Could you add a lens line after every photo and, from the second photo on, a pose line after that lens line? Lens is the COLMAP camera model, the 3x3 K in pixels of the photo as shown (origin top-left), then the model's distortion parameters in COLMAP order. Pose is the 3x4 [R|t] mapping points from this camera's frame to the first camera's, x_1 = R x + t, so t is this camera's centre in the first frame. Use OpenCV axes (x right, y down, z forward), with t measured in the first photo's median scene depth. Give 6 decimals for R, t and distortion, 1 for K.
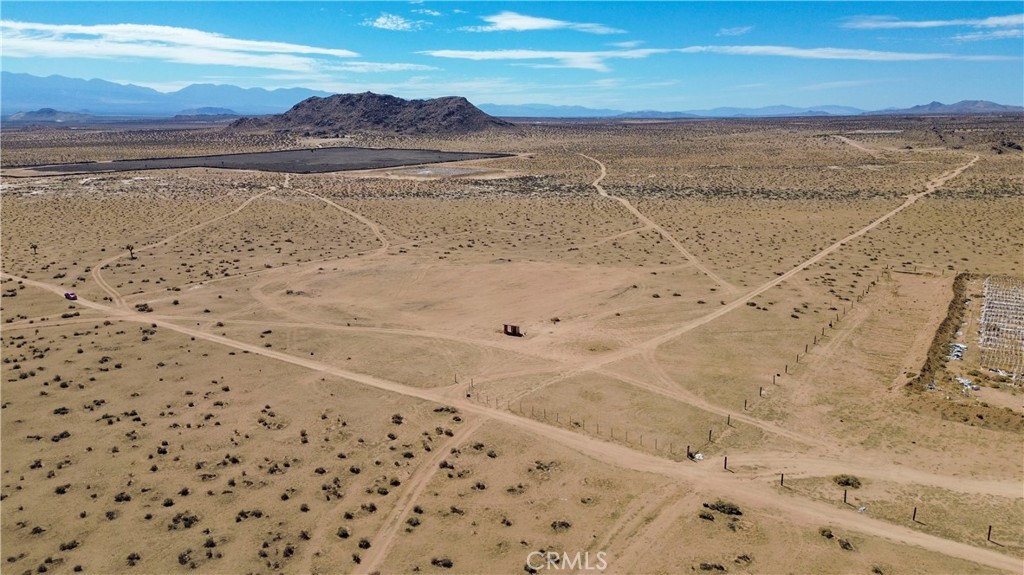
lens RADIAL K [[728.6, 0, 510.5], [0, 728.6, 293.7], [0, 0, 1]] dist [0.061456, -0.056670]
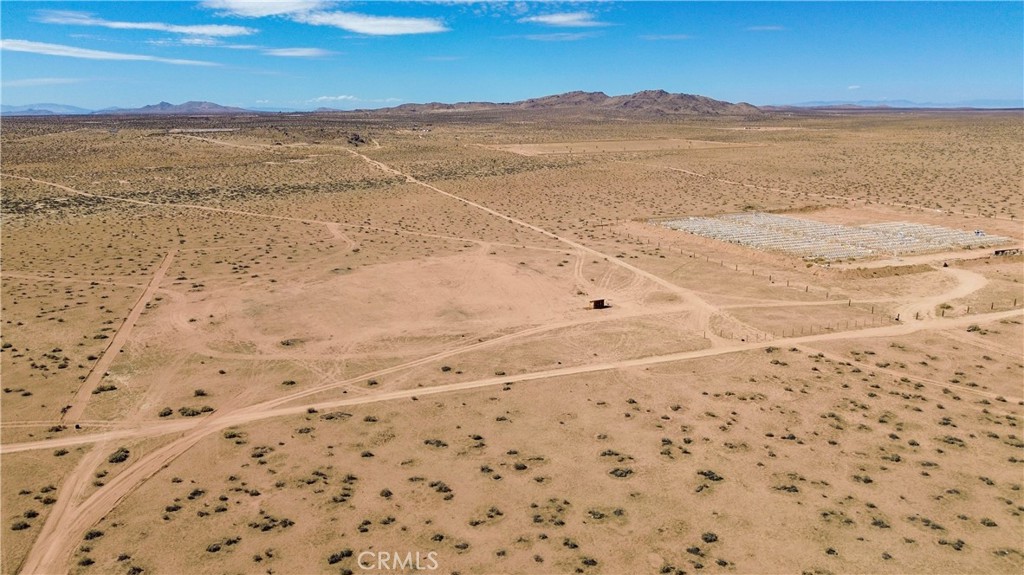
lens RADIAL K [[728.6, 0, 512.3], [0, 728.6, 286.0], [0, 0, 1]] dist [0.061456, -0.056670]
pose [[0.573630, -0.188326, 0.797171, -0.734615], [0.195694, 0.976537, 0.089883, -0.078983], [-0.795395, 0.104442, 0.597025, 0.340070]]
